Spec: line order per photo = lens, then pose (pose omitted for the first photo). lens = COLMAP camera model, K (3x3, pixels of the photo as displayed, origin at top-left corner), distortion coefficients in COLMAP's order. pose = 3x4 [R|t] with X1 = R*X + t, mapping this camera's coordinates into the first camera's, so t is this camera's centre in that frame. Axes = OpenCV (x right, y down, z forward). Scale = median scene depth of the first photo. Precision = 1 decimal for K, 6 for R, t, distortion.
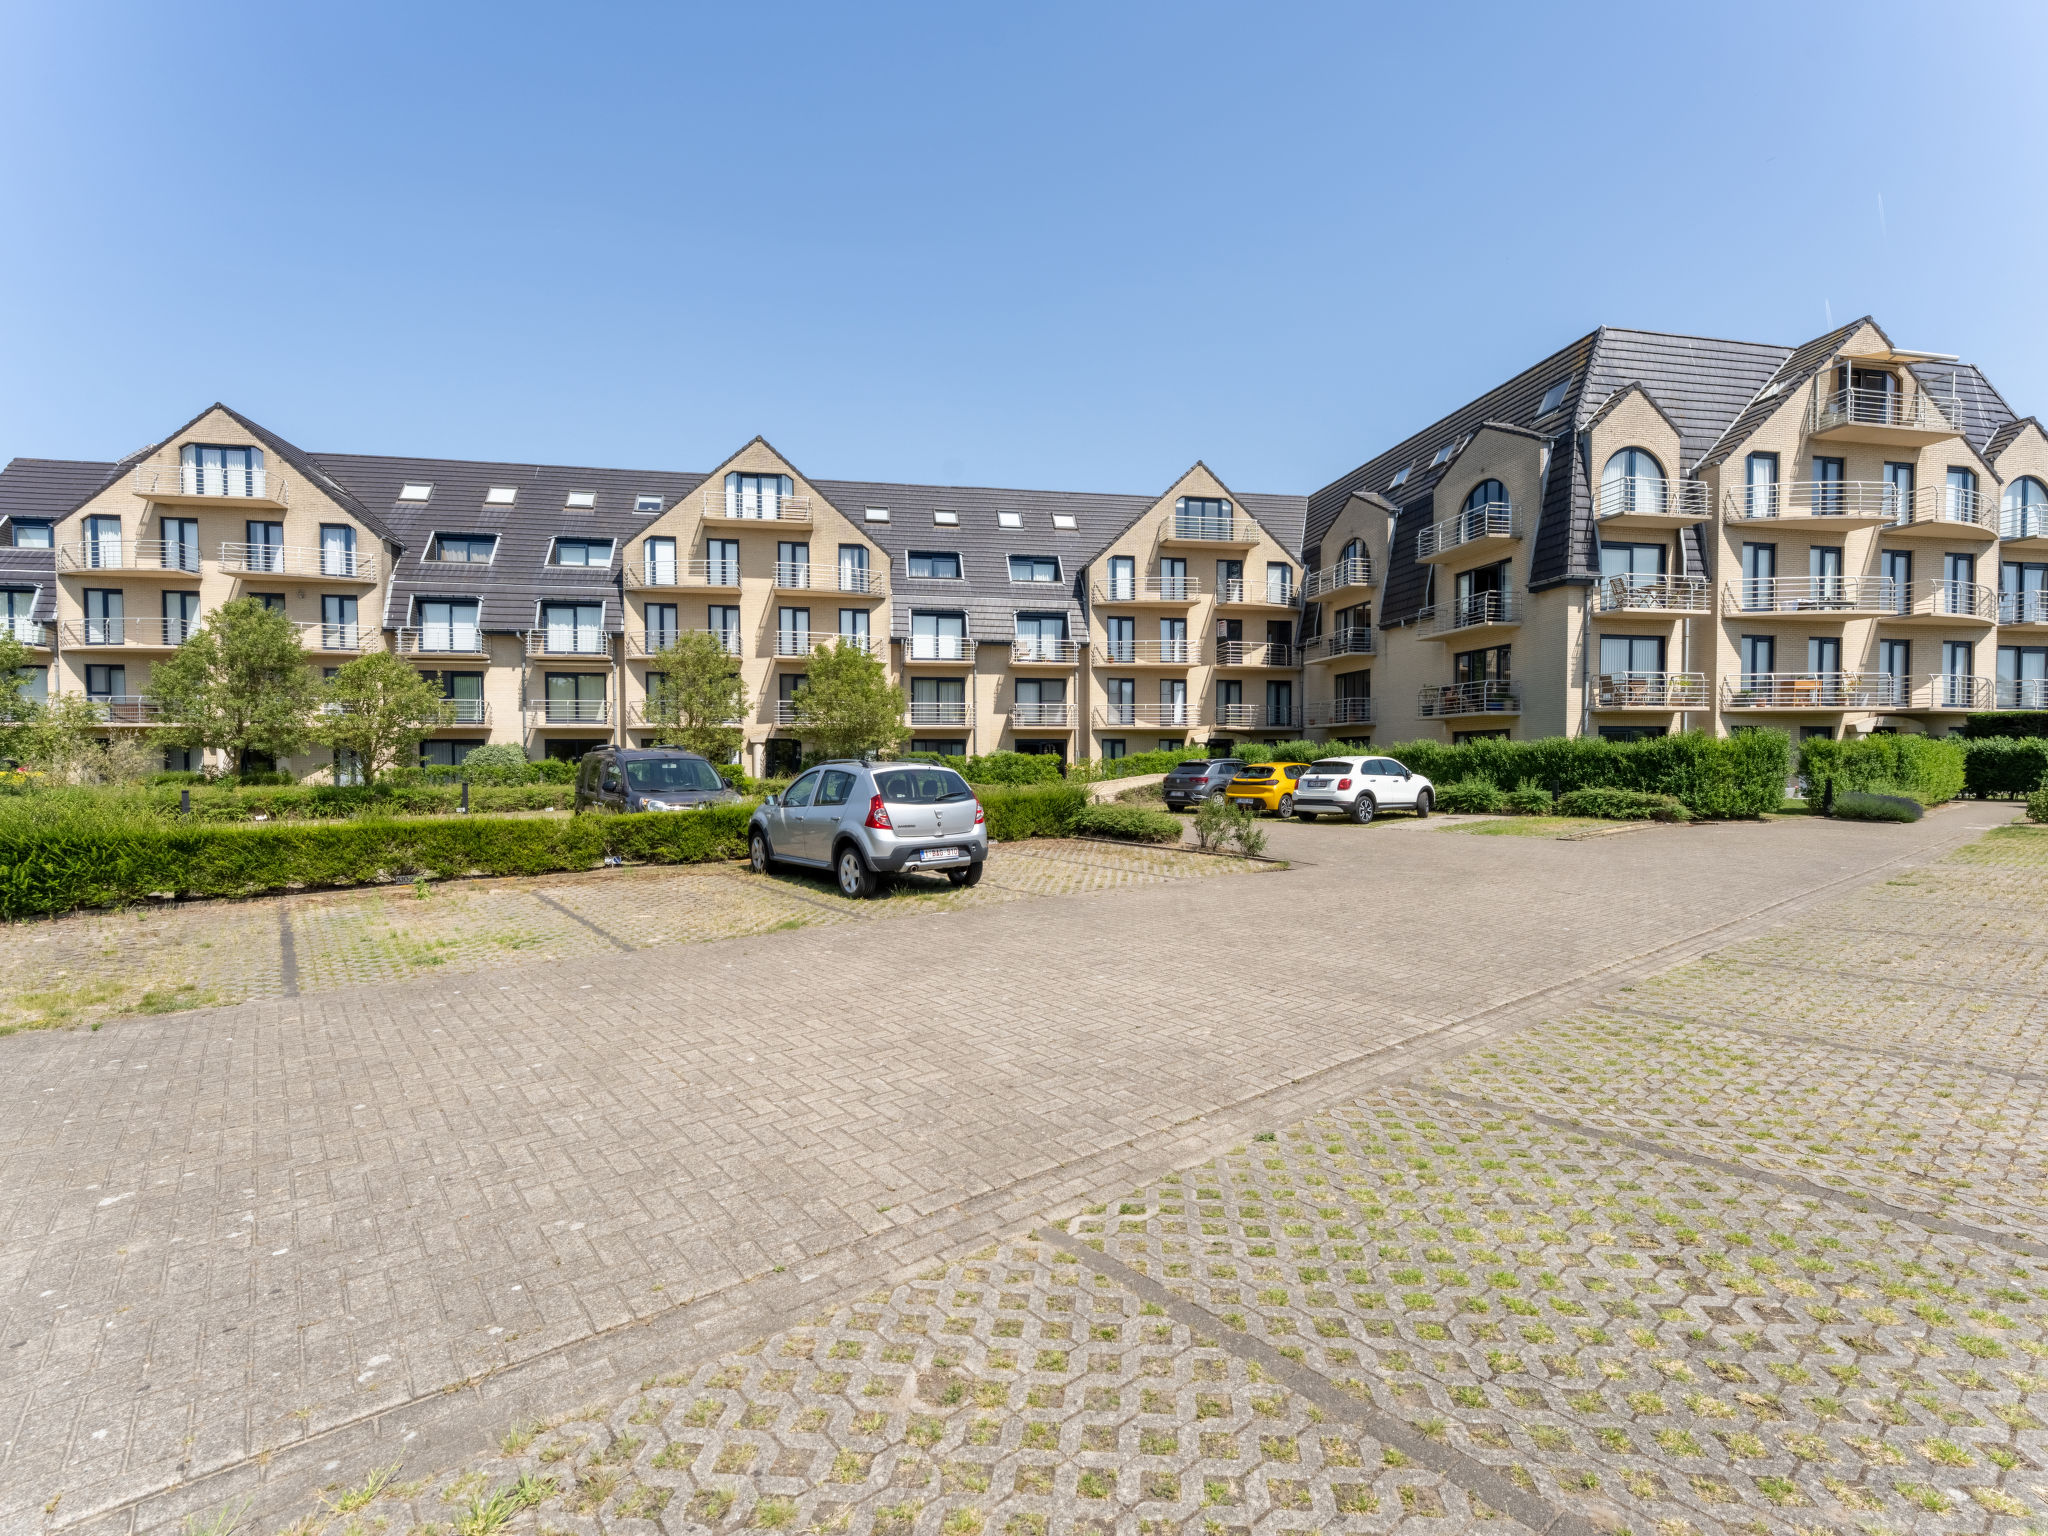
lens RADIAL K [[966.0, 0, 1034.4], [0, 966.0, 779.5], [0, 0, 1]] dist [0.005173, -0.004178]
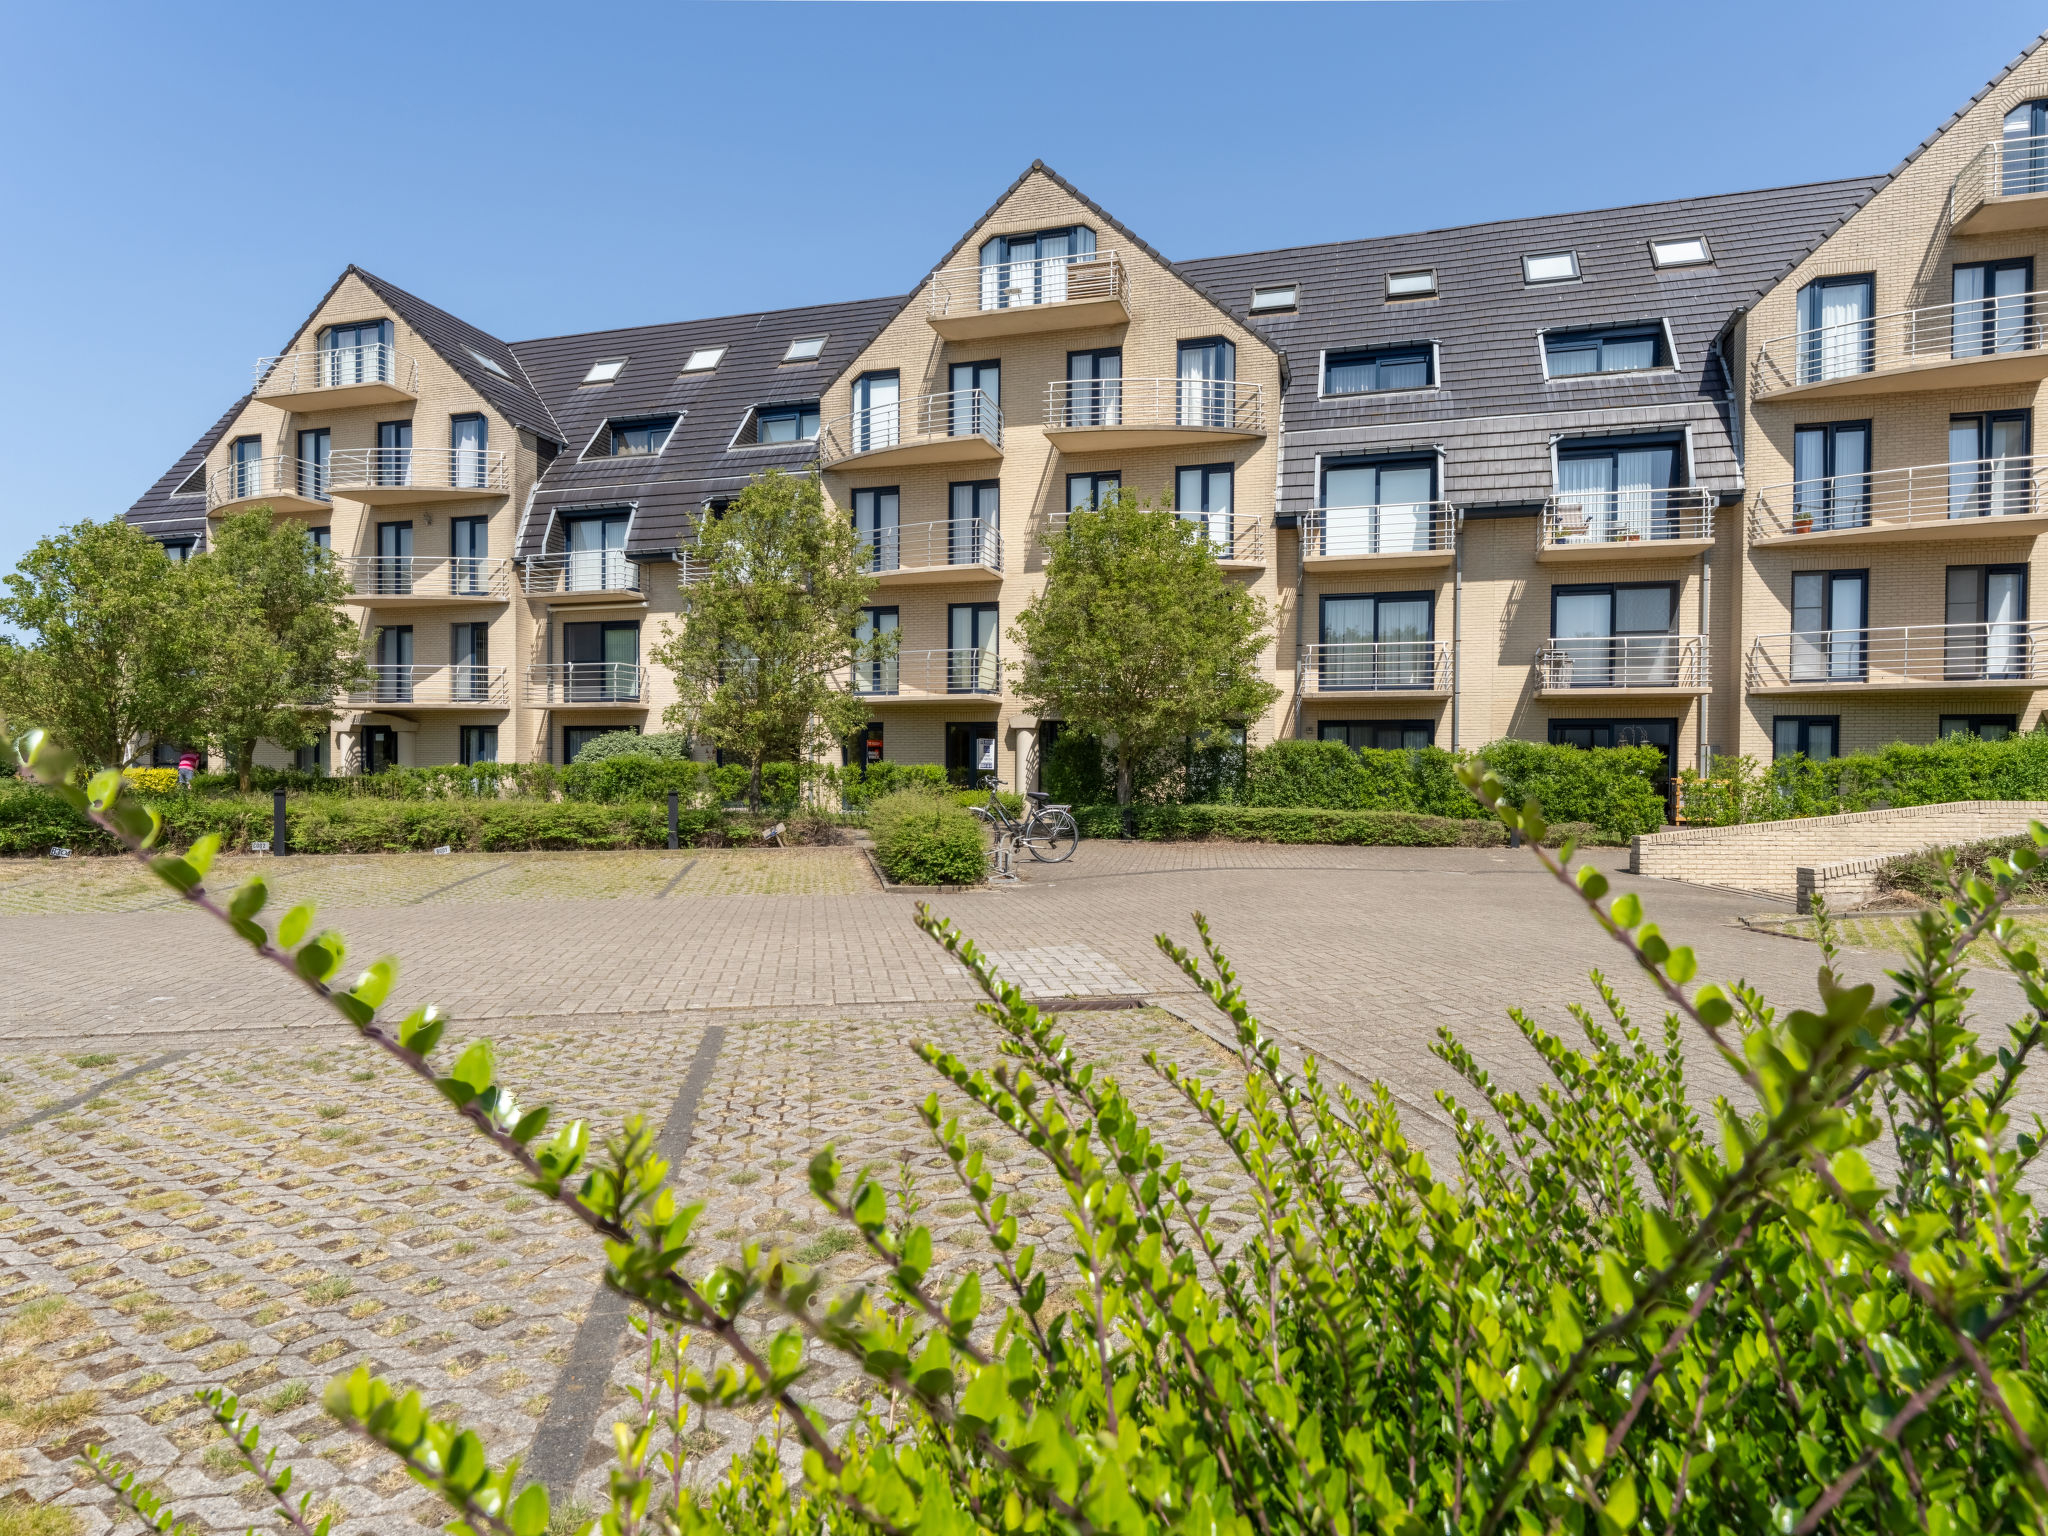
lens RADIAL K [[1125.4, 0, 1045.1], [0, 1125.4, 792.4], [0, 0, 1]] dist [0.001792, -0.000671]
pose [[0.891149, 0.016386, -0.453414, 0.009823], [-0.018684, 0.999825, -0.000590, -0.001976], [0.453325, 0.008997, 0.891300, 0.421158]]
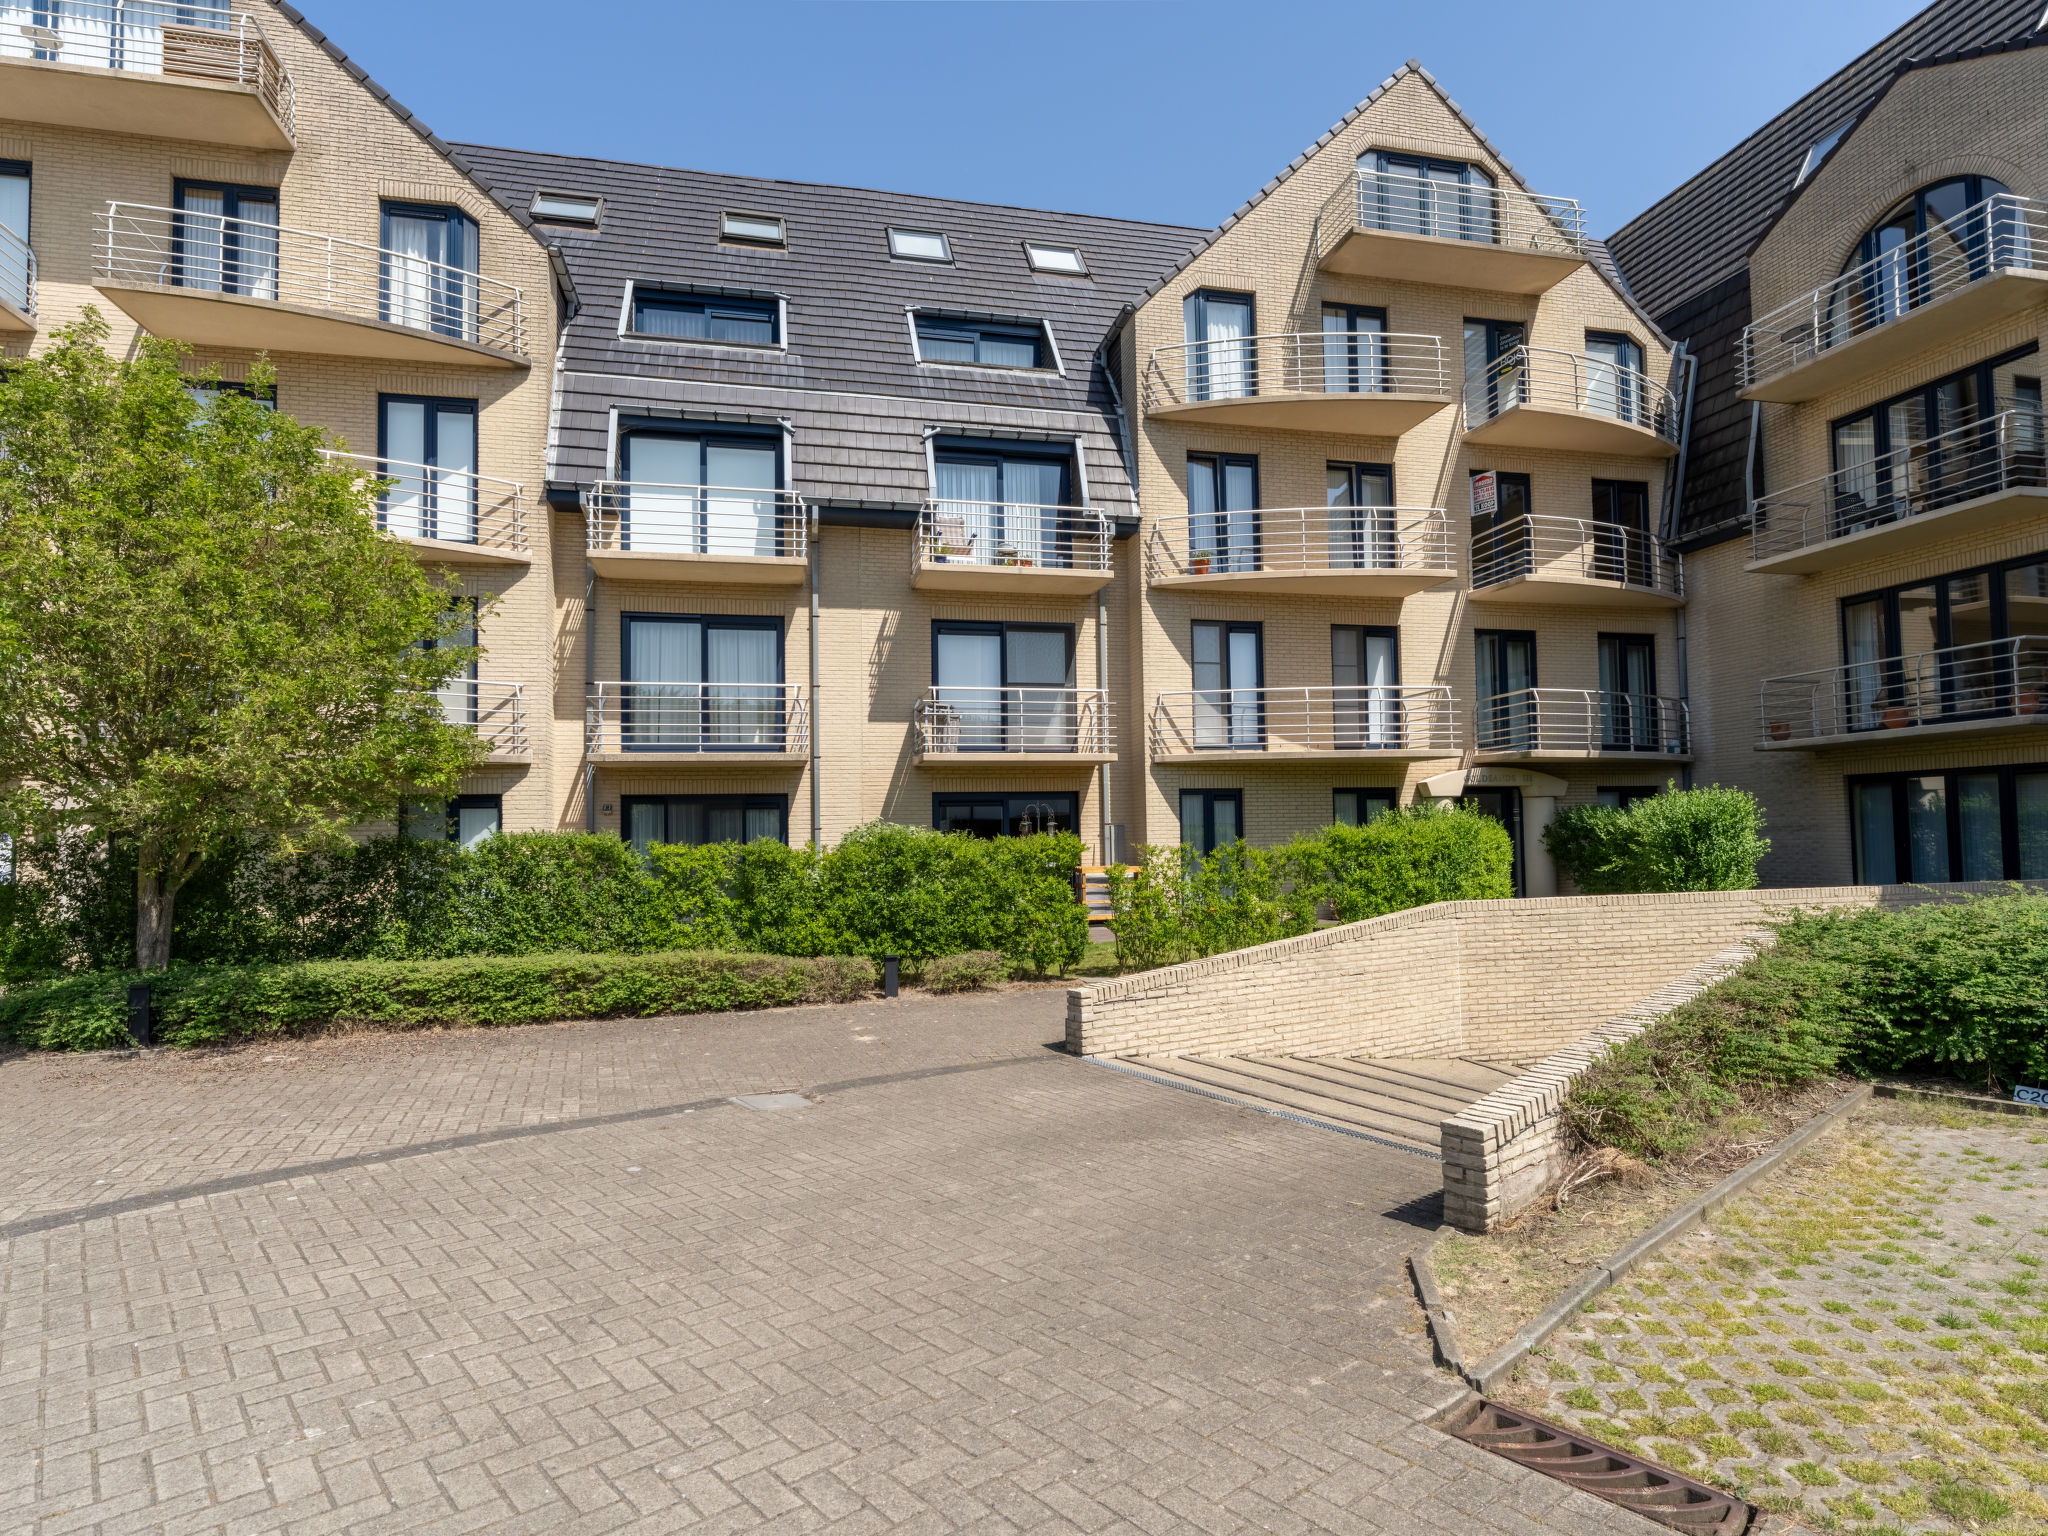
lens RADIAL K [[1125.4, 0, 1046.1], [0, 1125.4, 788.0], [0, 0, 1]] dist [0.001792, -0.000671]
pose [[0.998518, -0.013172, 0.052795, -0.000627], [0.016677, 0.997646, -0.066509, -0.015697], [-0.051795, 0.067291, 0.996388, 0.600418]]
